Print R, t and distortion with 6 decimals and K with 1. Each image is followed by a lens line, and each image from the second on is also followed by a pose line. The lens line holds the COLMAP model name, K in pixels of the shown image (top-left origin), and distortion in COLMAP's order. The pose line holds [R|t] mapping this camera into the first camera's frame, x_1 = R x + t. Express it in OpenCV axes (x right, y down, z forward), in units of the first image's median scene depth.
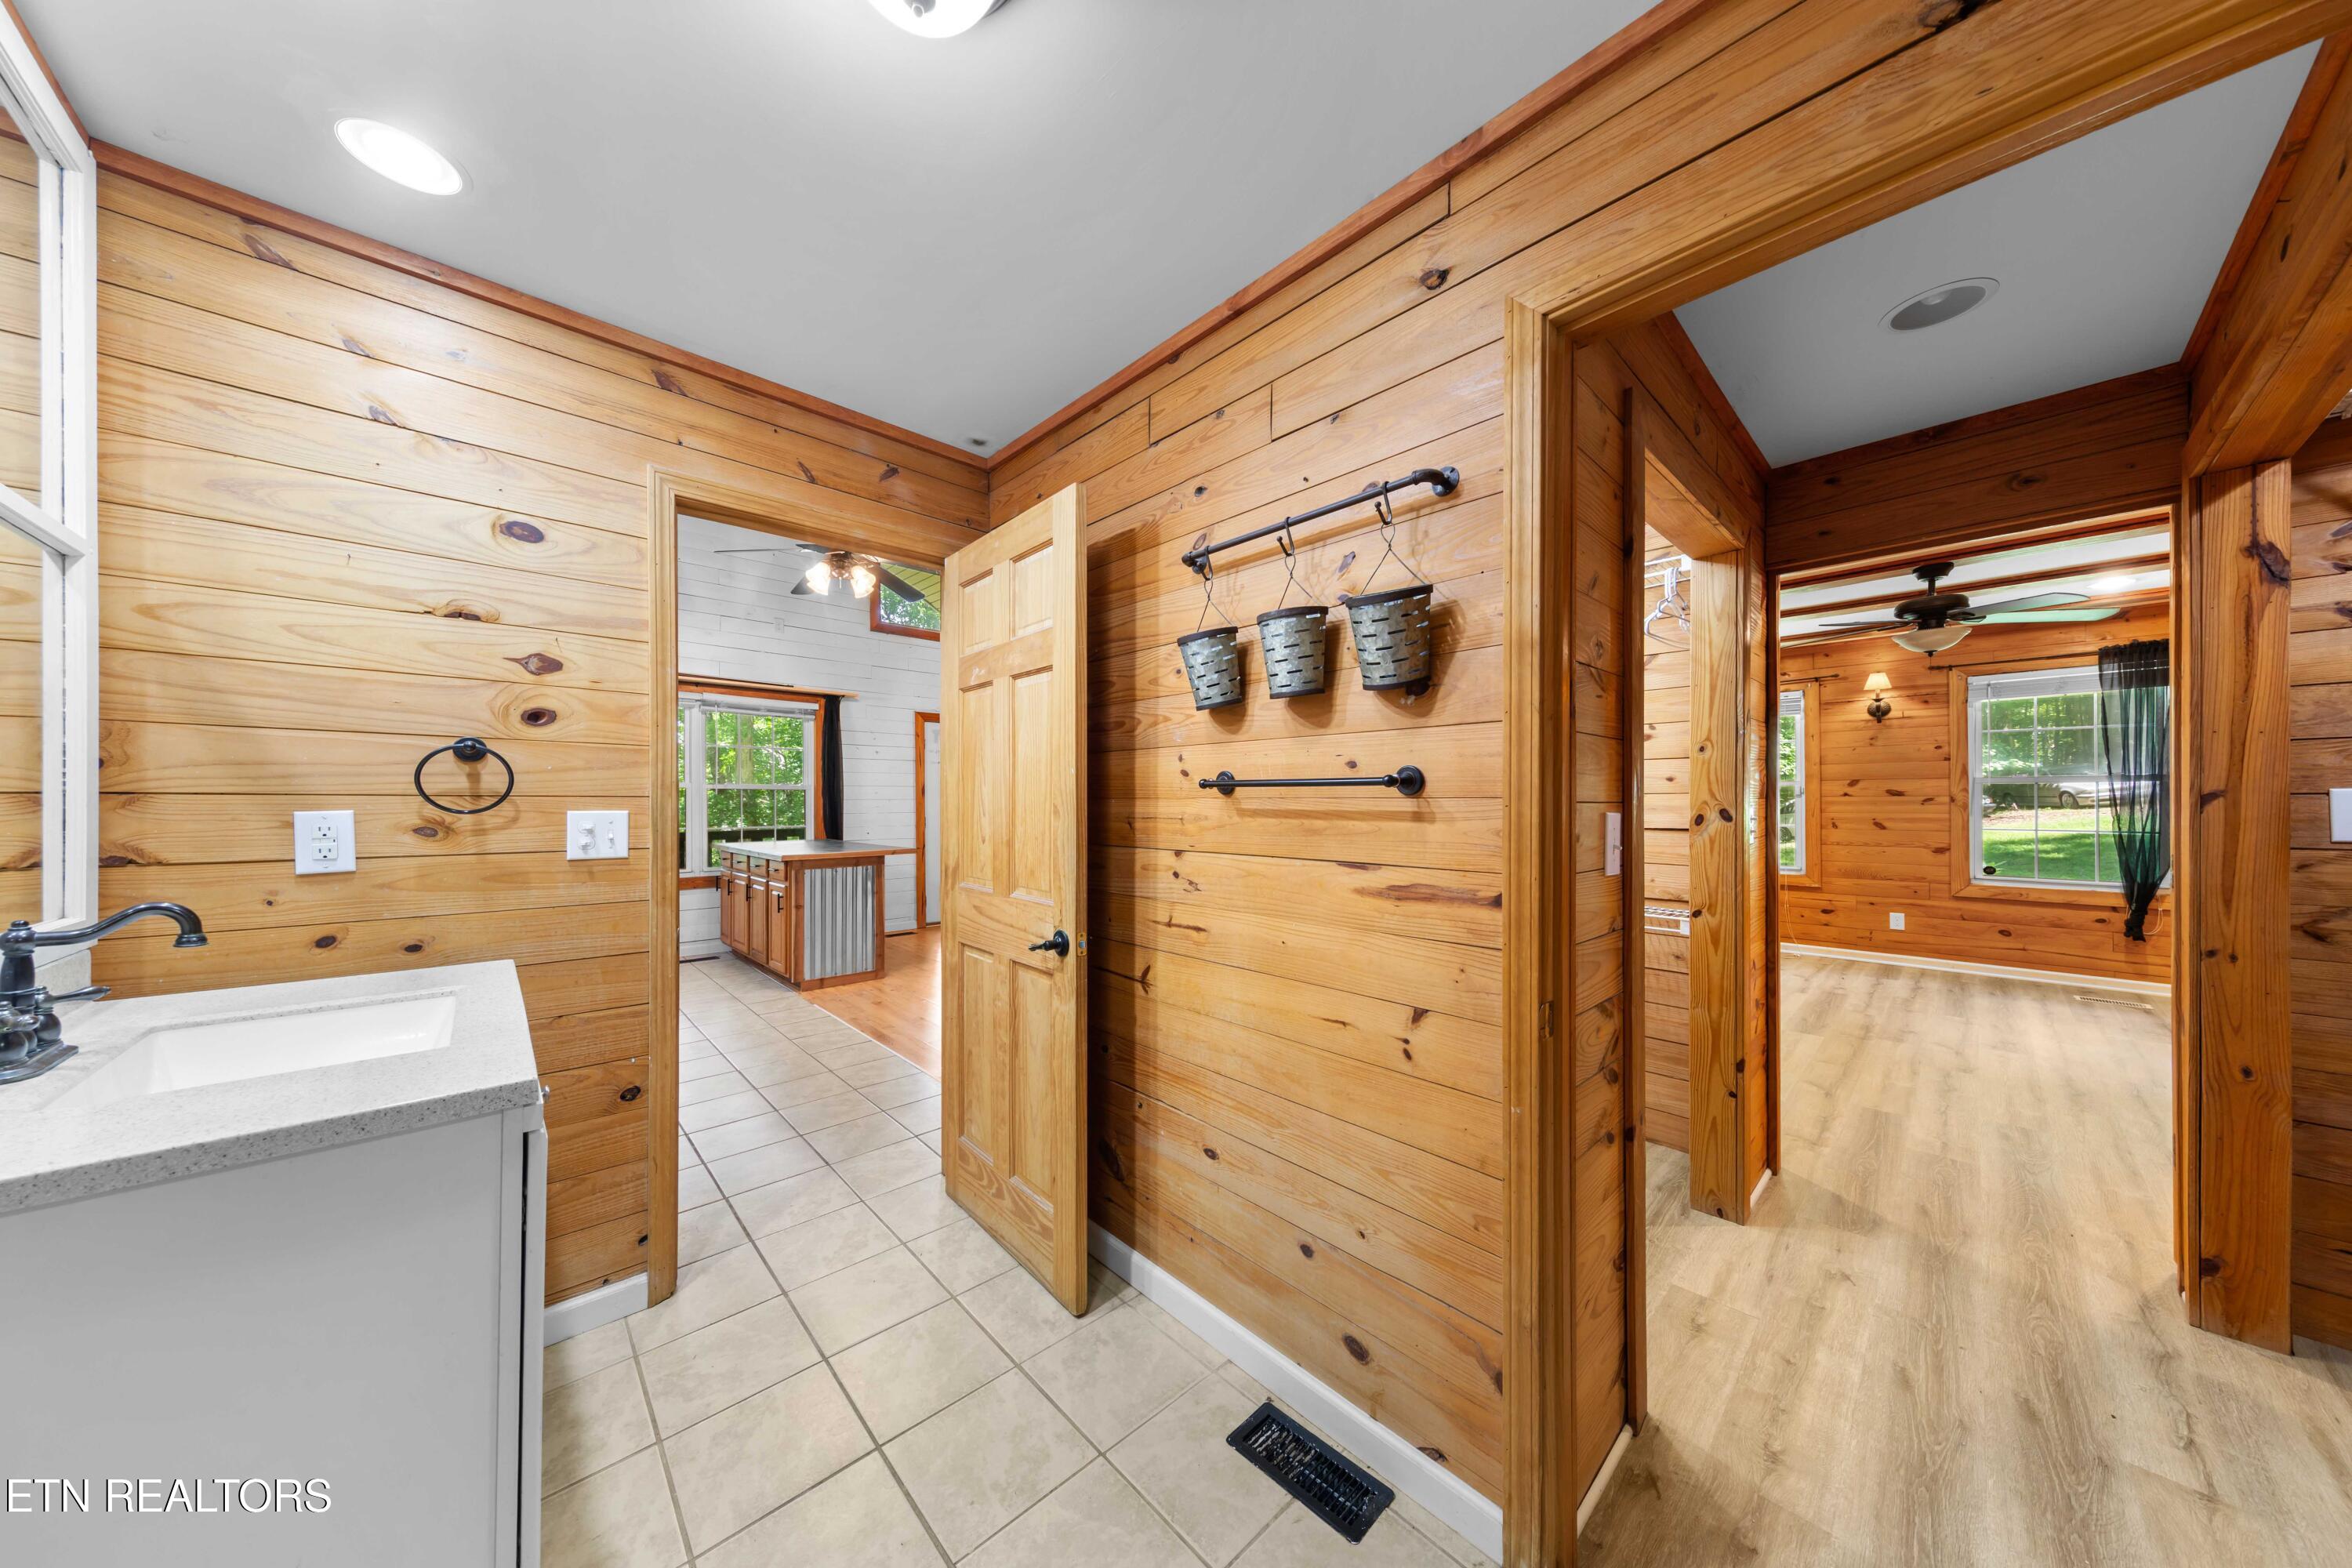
lens RADIAL K [[736.3, 0, 1174.0], [0, 736.3, 798.4], [0, 0, 1]] dist [0.000440, 0.000109]
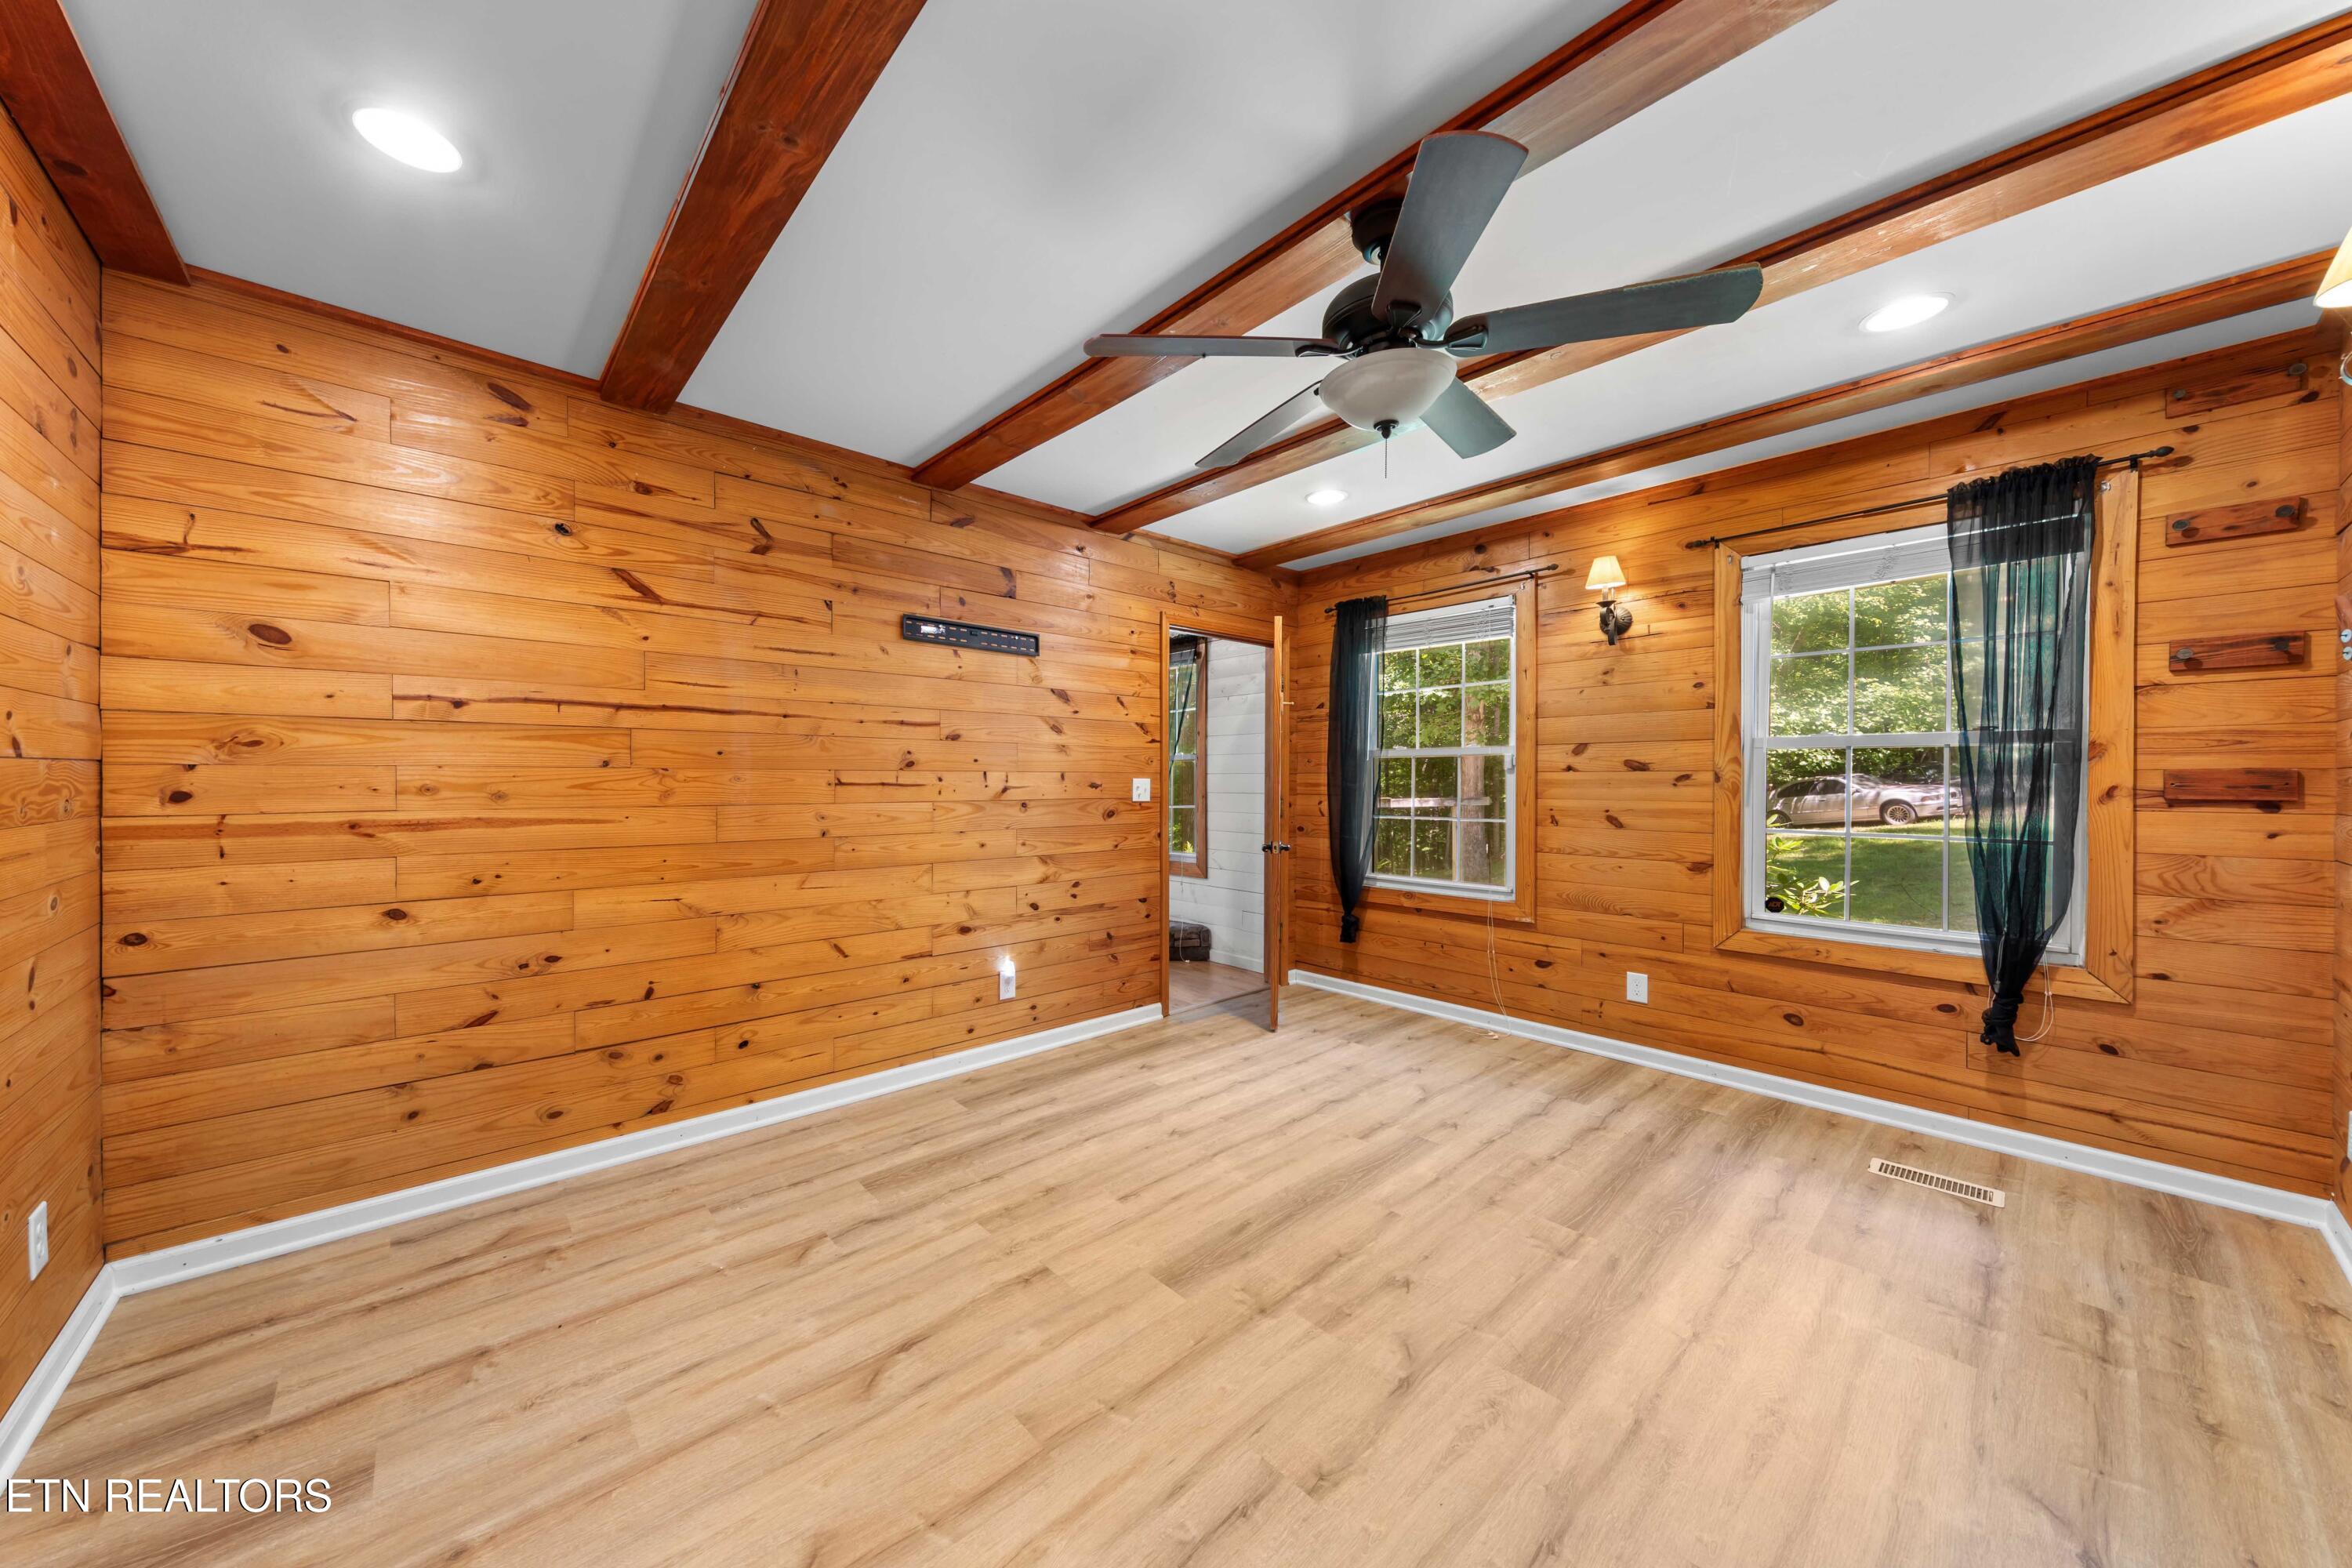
lens RADIAL K [[805.4, 0, 1134.8], [0, 805.4, 781.2], [0, 0, 1]] dist [-0.000882, -0.000151]
pose [[0.999596, 0.006660, -0.027624, 0.630952], [-0.006515, 0.999965, 0.005316, 0.004172], [0.027658, -0.005134, 0.999604, 0.373642]]
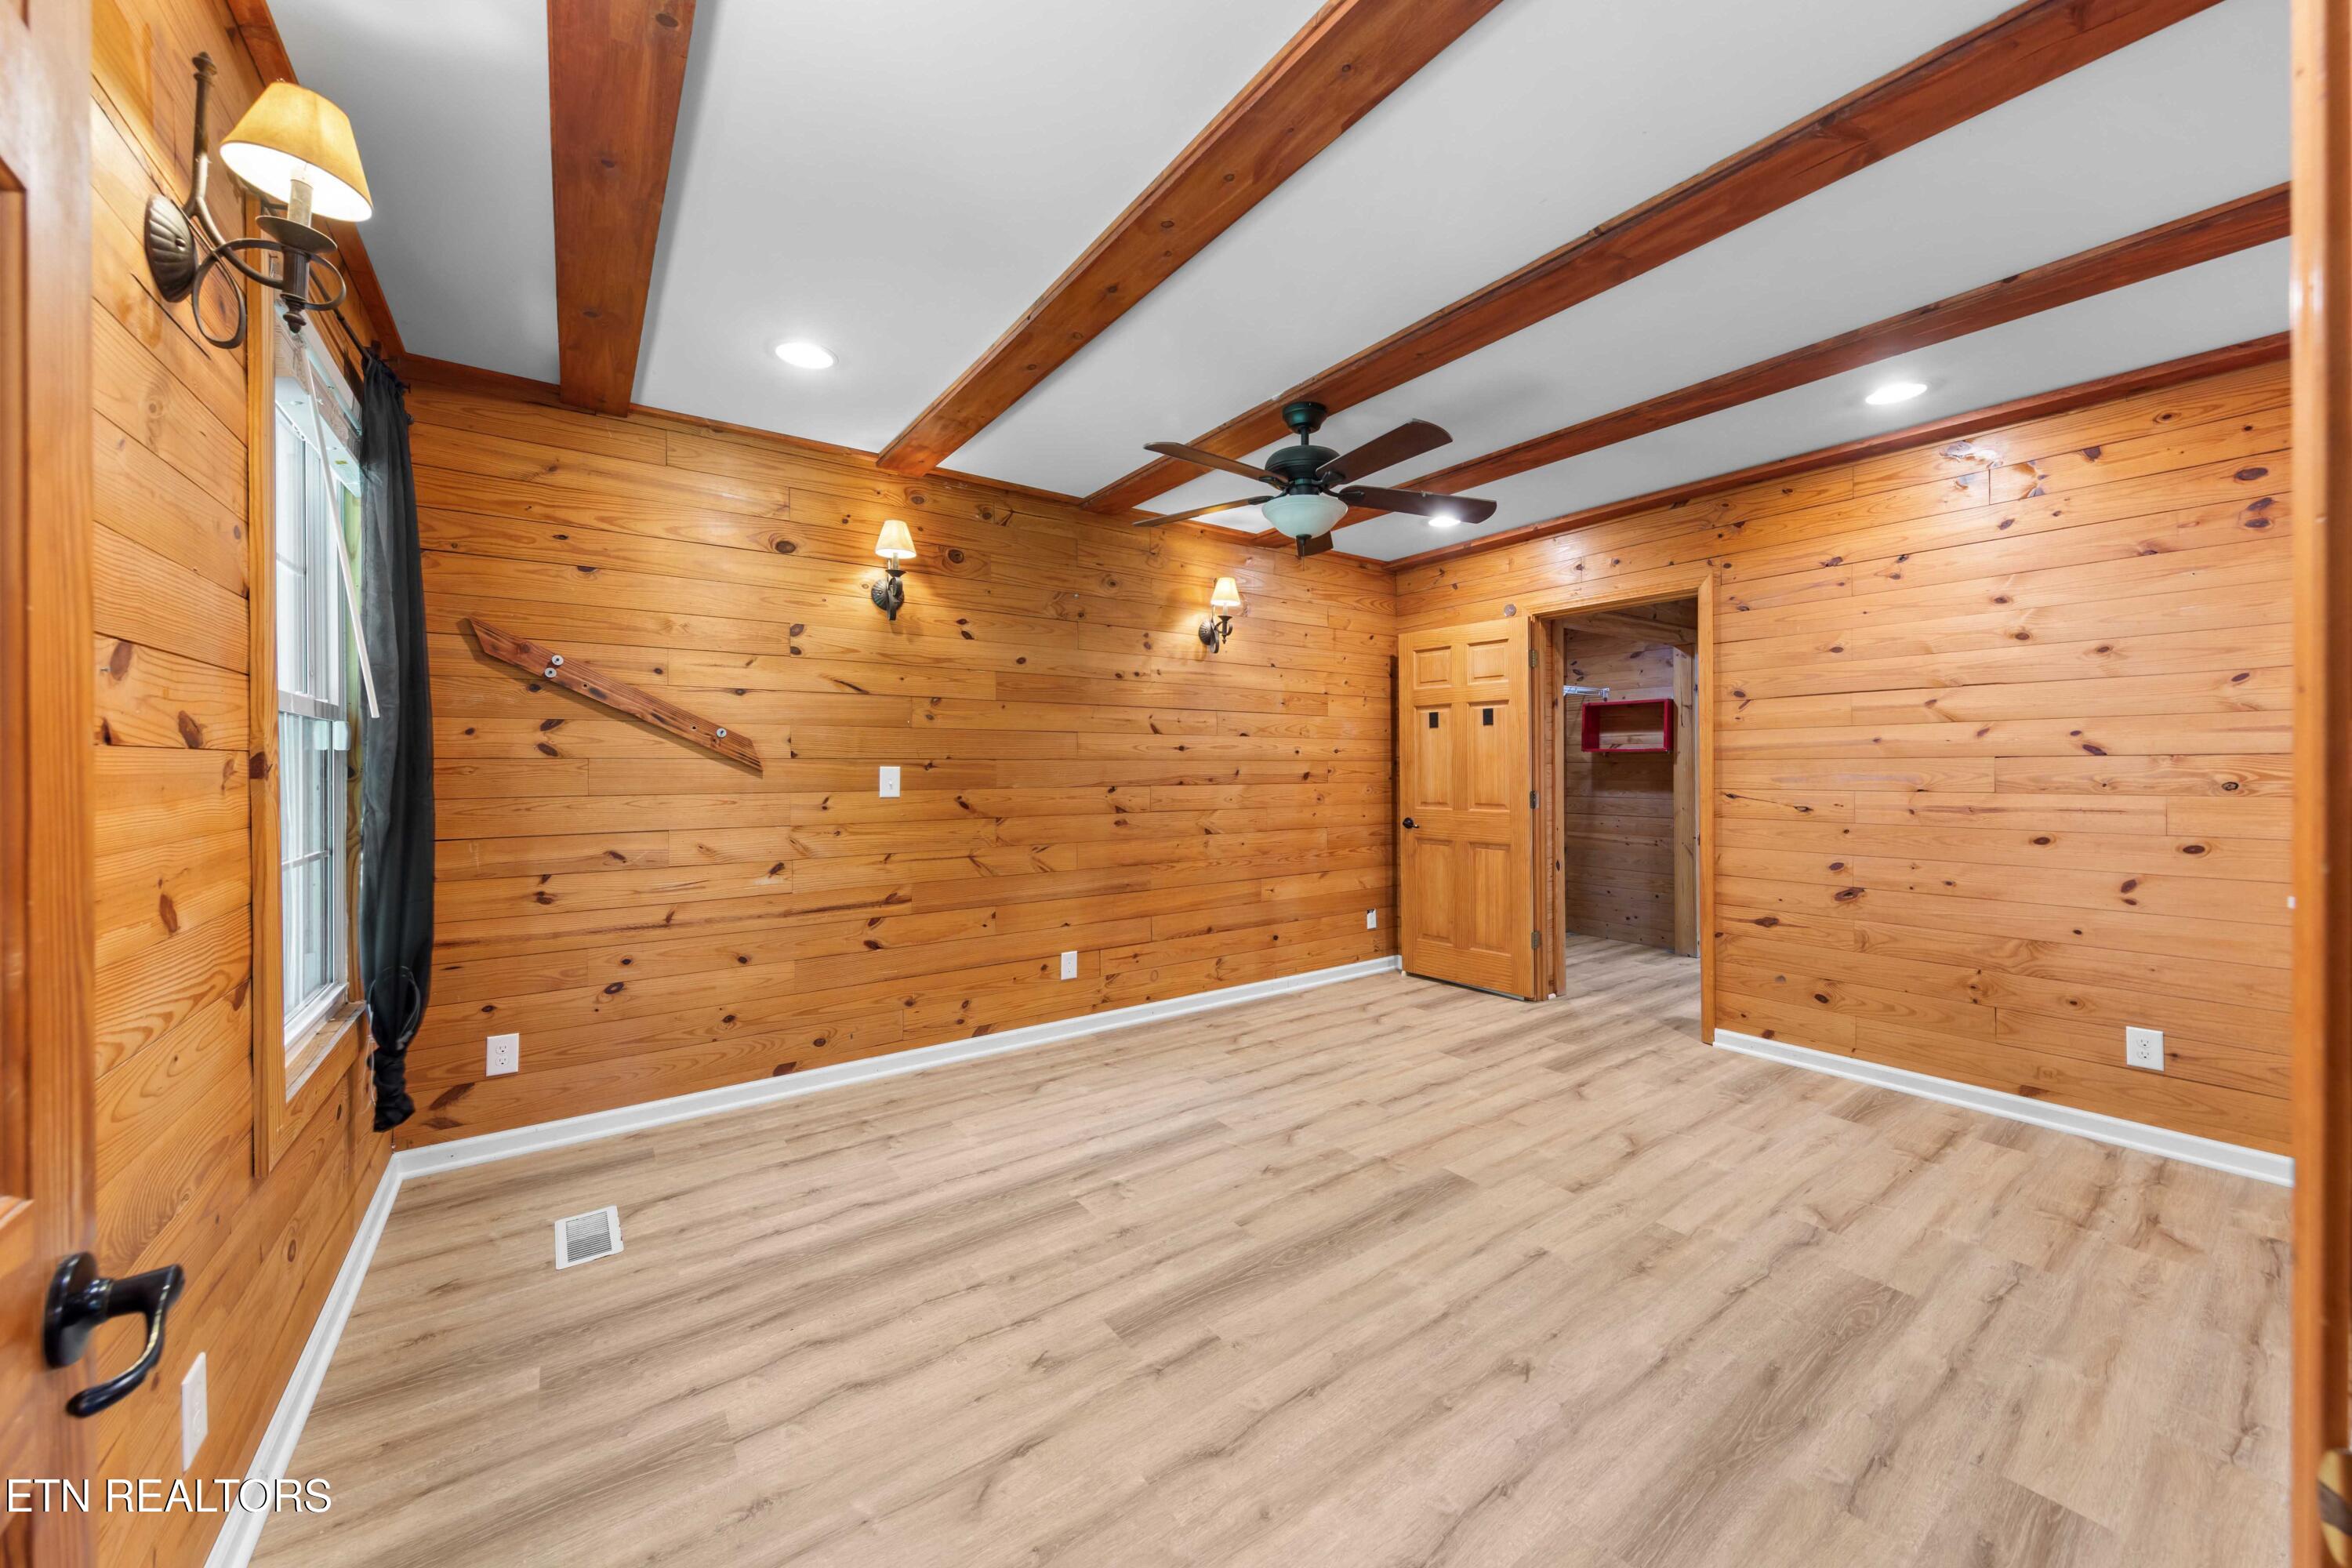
lens RADIAL K [[853.1, 0, 1180.6], [0, 853.1, 770.2], [0, 0, 1]] dist [-0.000765, -0.000231]
pose [[-0.991643, 0.007515, 0.128791, 0.731063], [0.008153, 0.999957, 0.004430, 0.002132], [-0.128752, 0.005443, -0.991662, 1.241241]]
